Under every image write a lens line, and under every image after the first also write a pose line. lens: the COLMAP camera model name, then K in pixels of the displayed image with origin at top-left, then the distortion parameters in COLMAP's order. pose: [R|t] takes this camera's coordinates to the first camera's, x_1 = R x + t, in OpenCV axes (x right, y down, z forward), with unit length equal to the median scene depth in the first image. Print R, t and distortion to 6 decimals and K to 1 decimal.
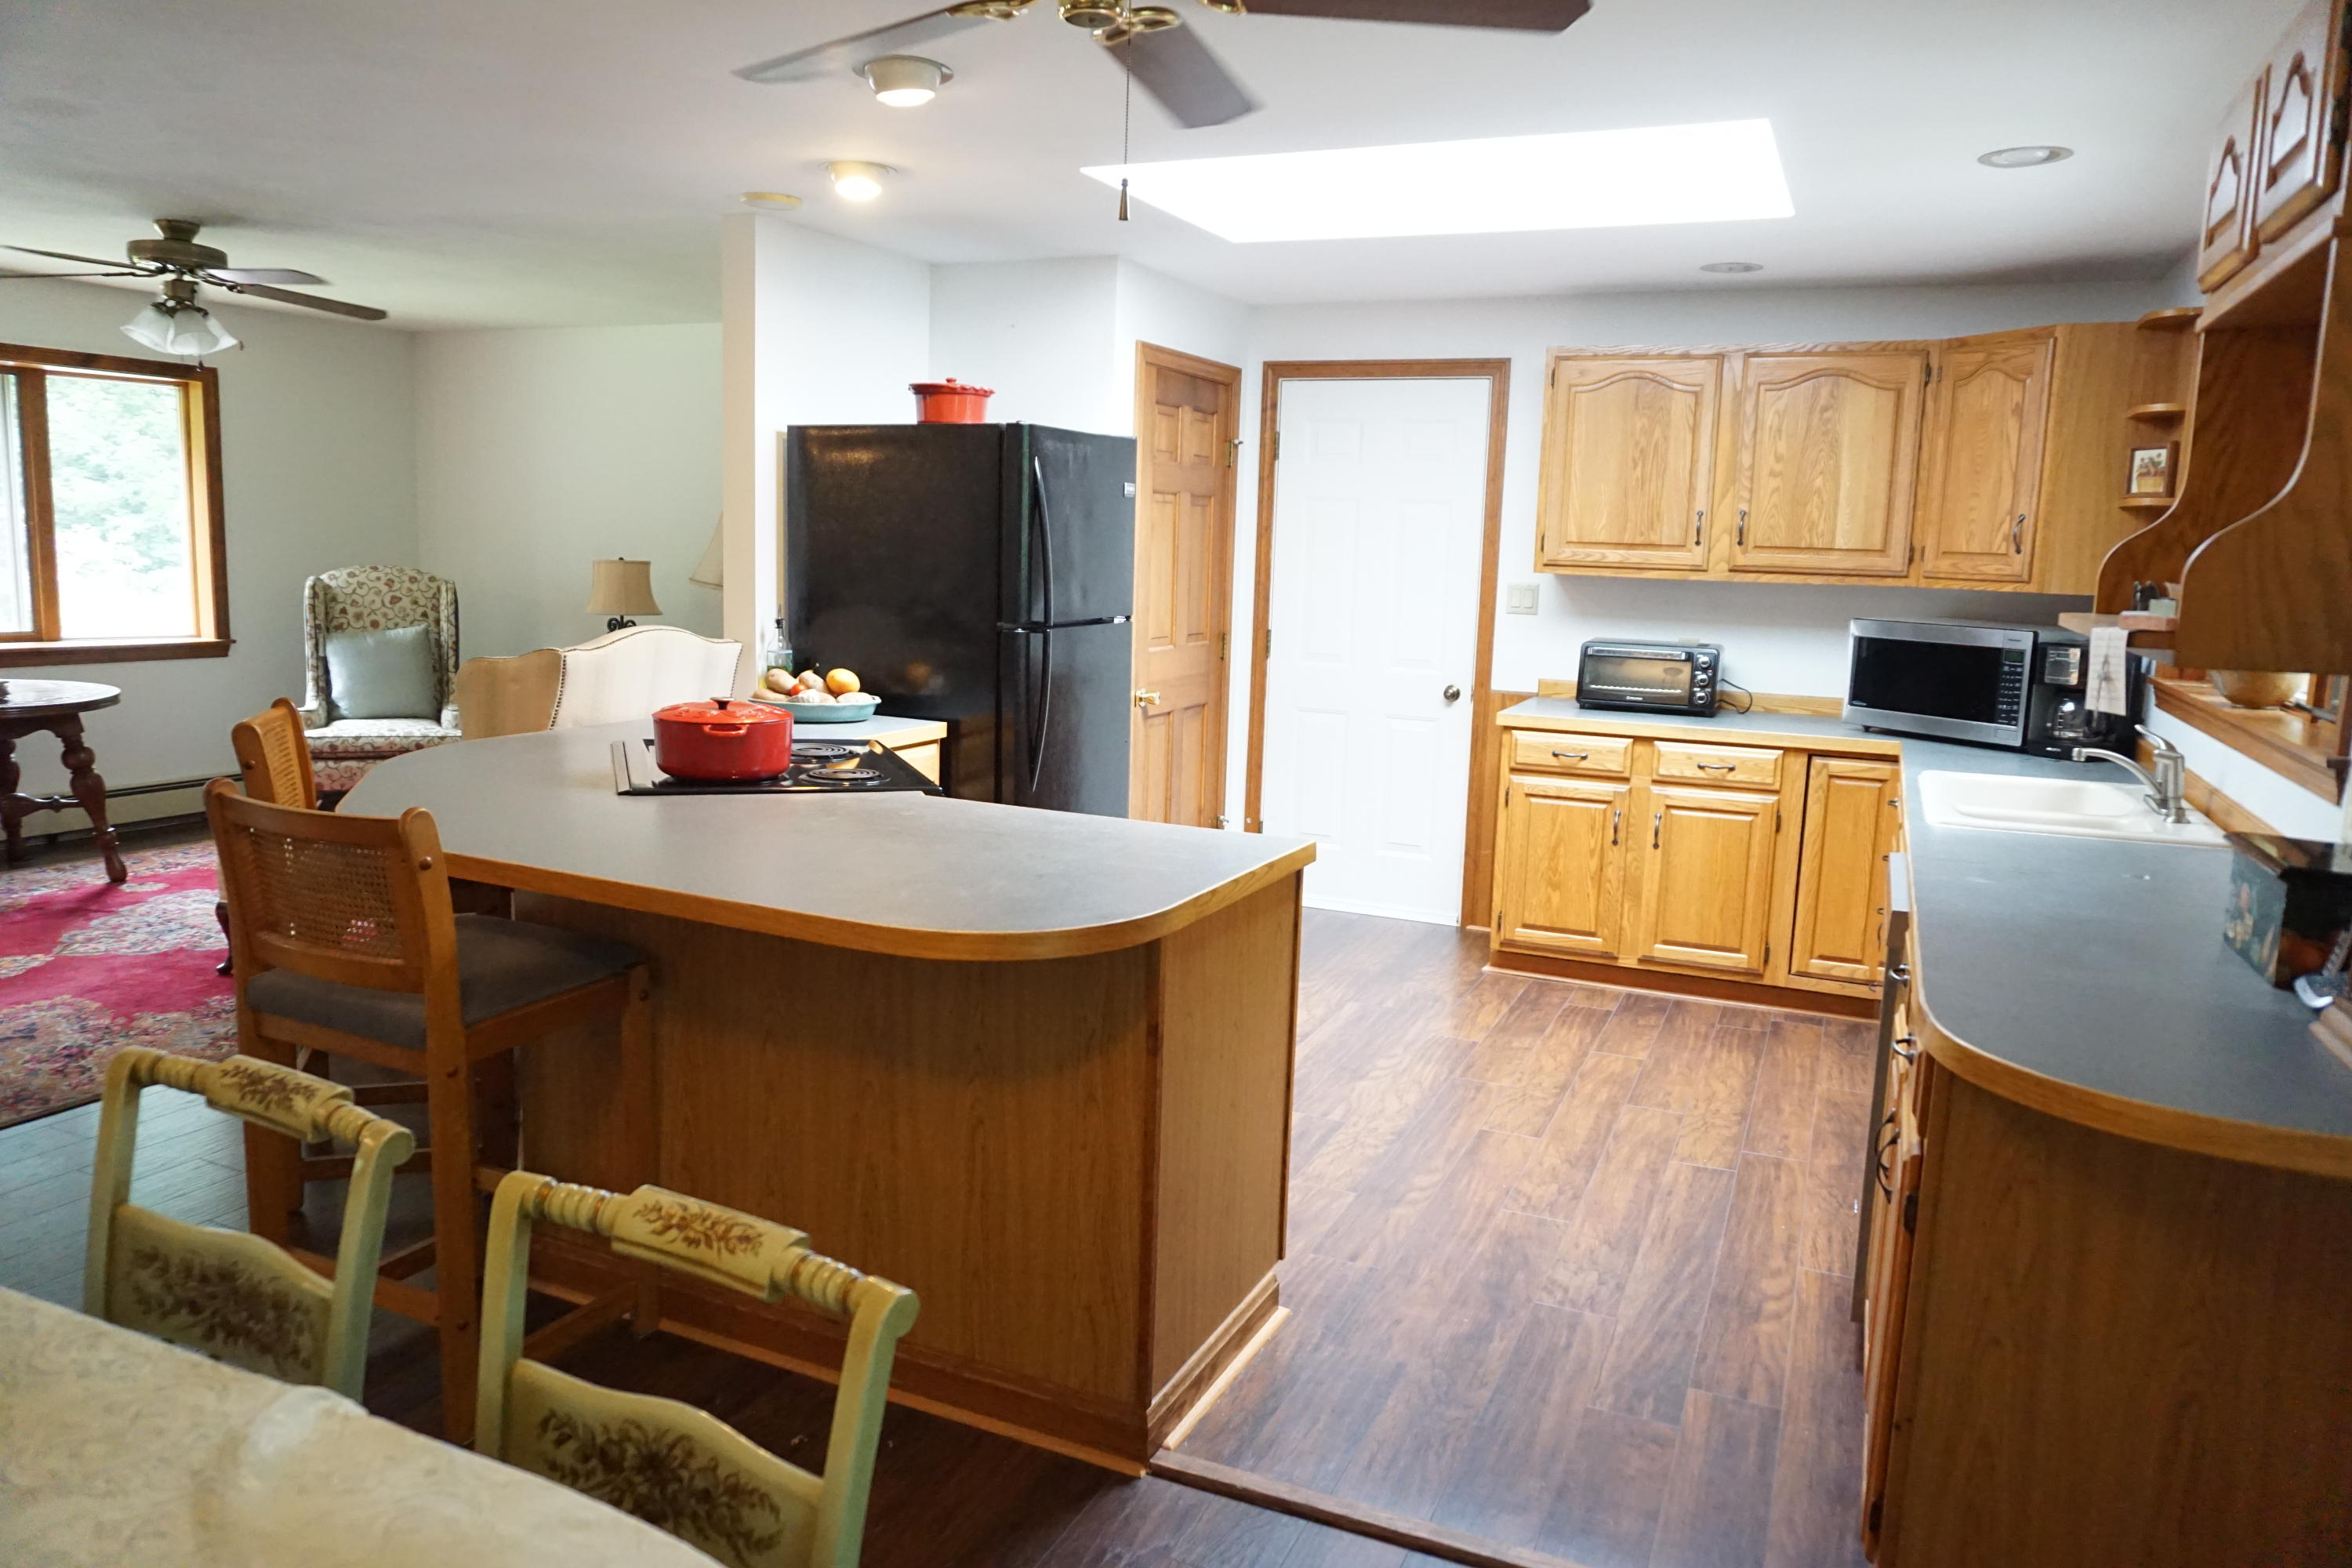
lens RADIAL K [[1574.2, 0, 1171.9], [0, 1574.2, 782.8], [0, 0, 1]] dist [-0.045976, 0.020542]
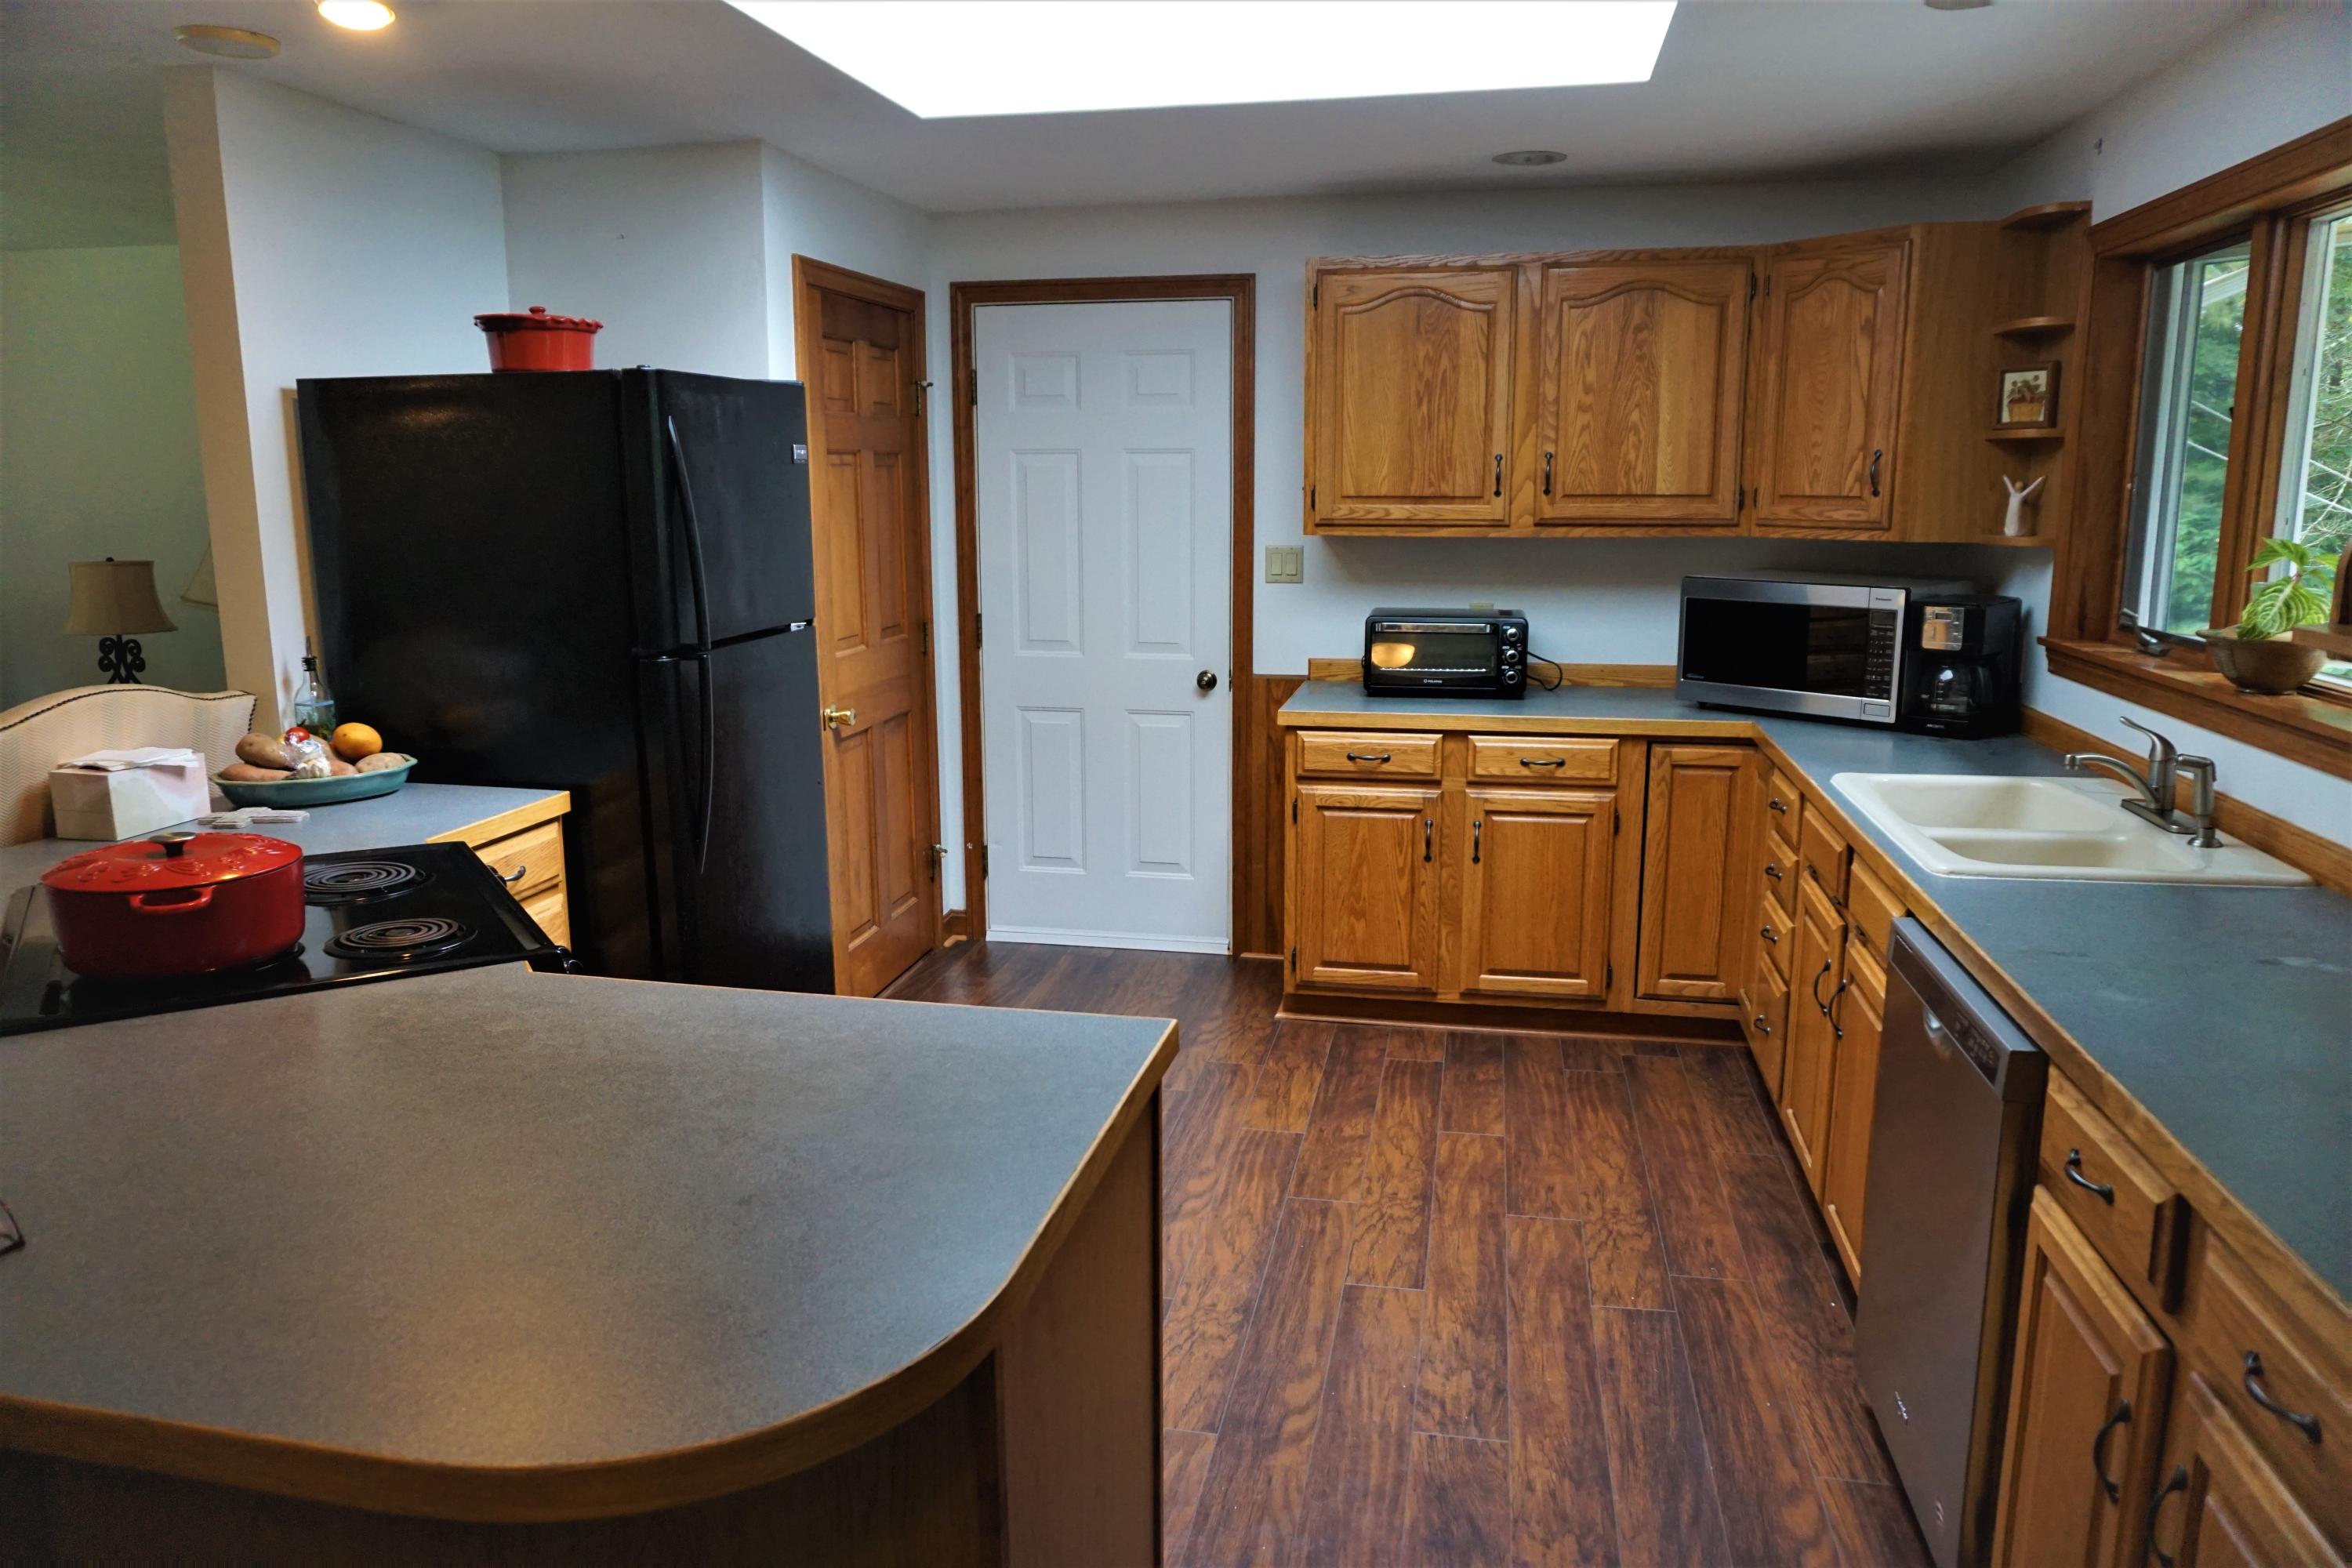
lens RADIAL K [[1574.2, 0, 1180.6], [0, 1574.2, 782.5], [0, 0, 1]] dist [-0.045976, 0.020542]
pose [[0.974204, -0.075519, 0.212659, -0.021245], [0.066887, 0.996629, 0.047504, -0.053469], [-0.215530, -0.032054, 0.975971, 0.225766]]
